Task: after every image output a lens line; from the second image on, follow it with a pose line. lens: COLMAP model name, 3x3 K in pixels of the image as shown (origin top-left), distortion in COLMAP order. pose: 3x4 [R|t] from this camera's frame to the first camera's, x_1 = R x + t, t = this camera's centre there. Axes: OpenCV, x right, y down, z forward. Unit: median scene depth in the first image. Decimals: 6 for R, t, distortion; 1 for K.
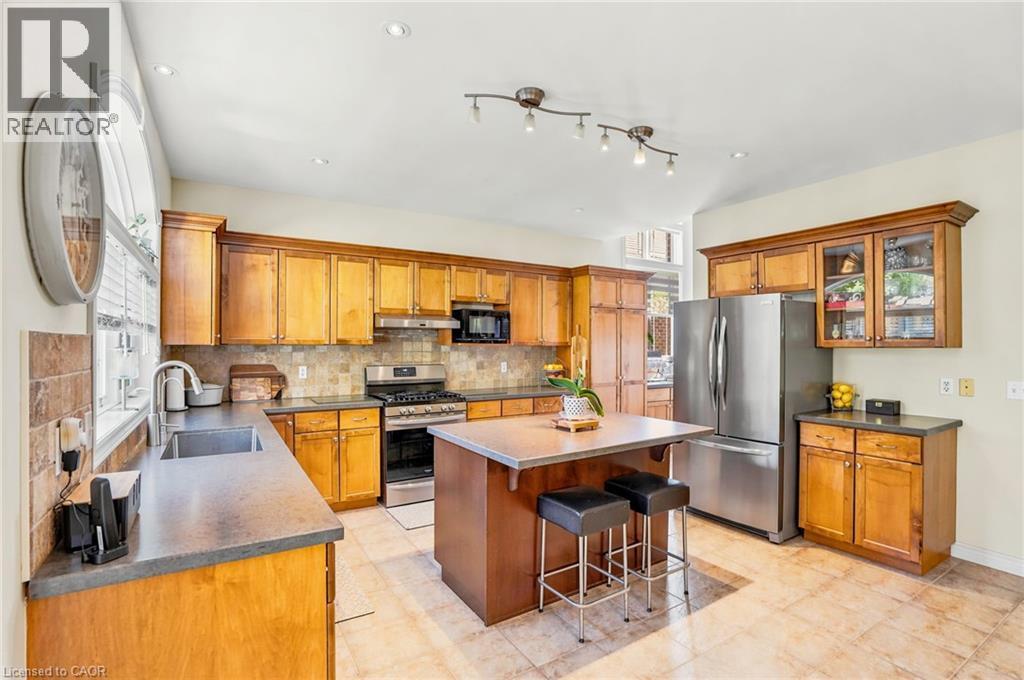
lens RADIAL K [[479.0, 0, 504.9], [0, 479.0, 340.0], [0, 0, 1]] dist [-0.035760, 0.000820]
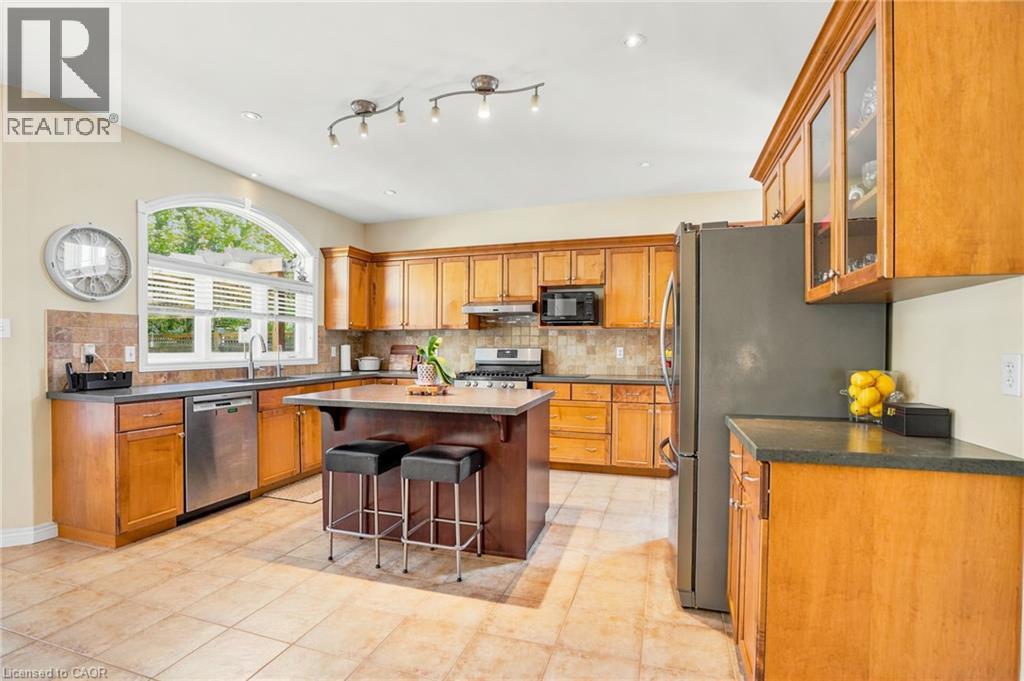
lens RADIAL K [[479.0, 0, 501.6], [0, 479.0, 349.7], [0, 0, 1]] dist [-0.035760, 0.000820]
pose [[0.639512, 0.002617, -0.768777, 0.666845], [0.006608, 0.999939, 0.008900, 0.048915], [0.768753, -0.010772, 0.639455, 0.280349]]
